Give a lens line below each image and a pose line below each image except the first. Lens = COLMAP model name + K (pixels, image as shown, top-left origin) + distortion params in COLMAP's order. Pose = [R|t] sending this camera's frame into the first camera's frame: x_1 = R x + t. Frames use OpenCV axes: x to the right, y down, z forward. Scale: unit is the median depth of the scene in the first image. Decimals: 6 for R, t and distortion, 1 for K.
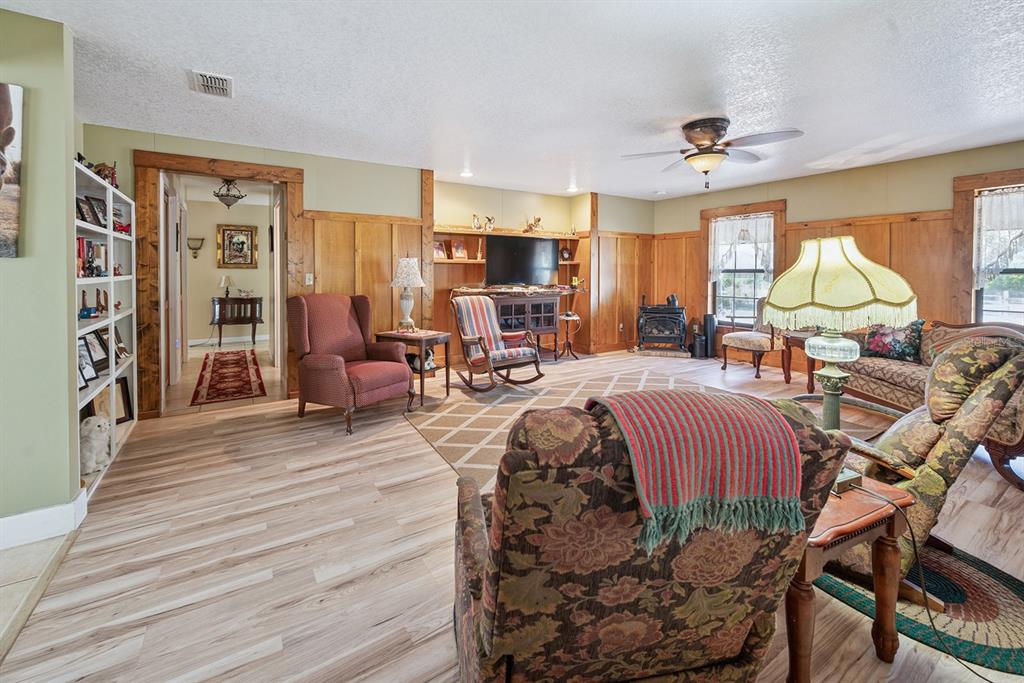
lens RADIAL K [[426.1, 0, 499.9], [0, 426.1, 275.3], [0, 0, 1]] dist [-0.002059, -0.000031]
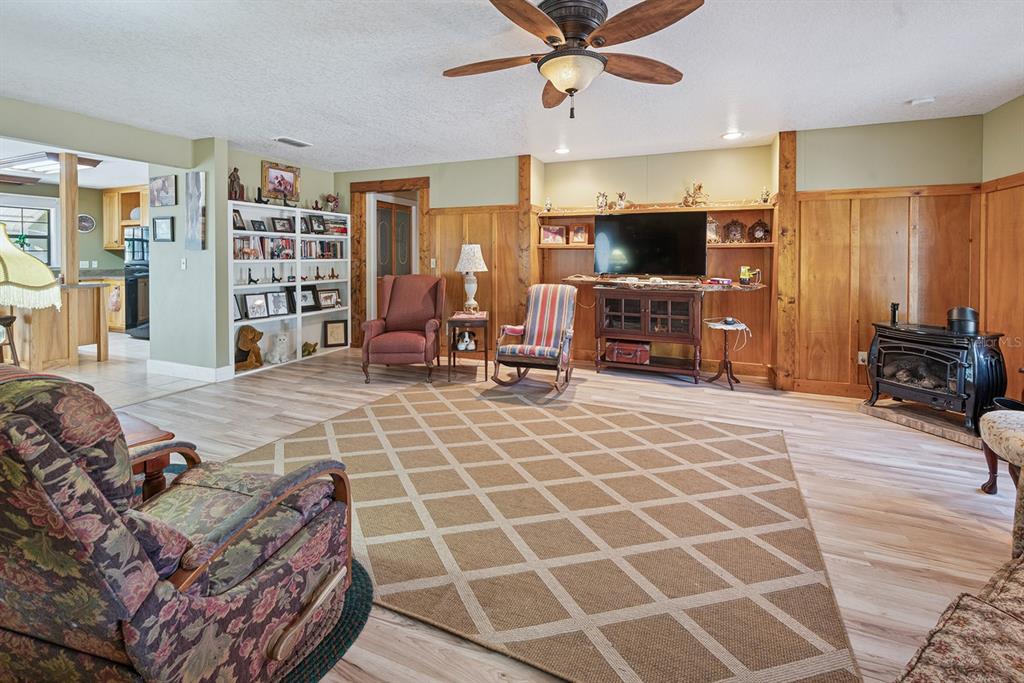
lens RADIAL K [[426.1, 0, 500.7], [0, 426.1, 261.3], [0, 0, 1]] dist [-0.002059, -0.000031]
pose [[0.580457, 0.008965, -0.814241, 0.549053], [-0.010783, 0.999936, 0.003322, -0.002271], [0.814219, 0.006852, 0.580517, 0.342657]]
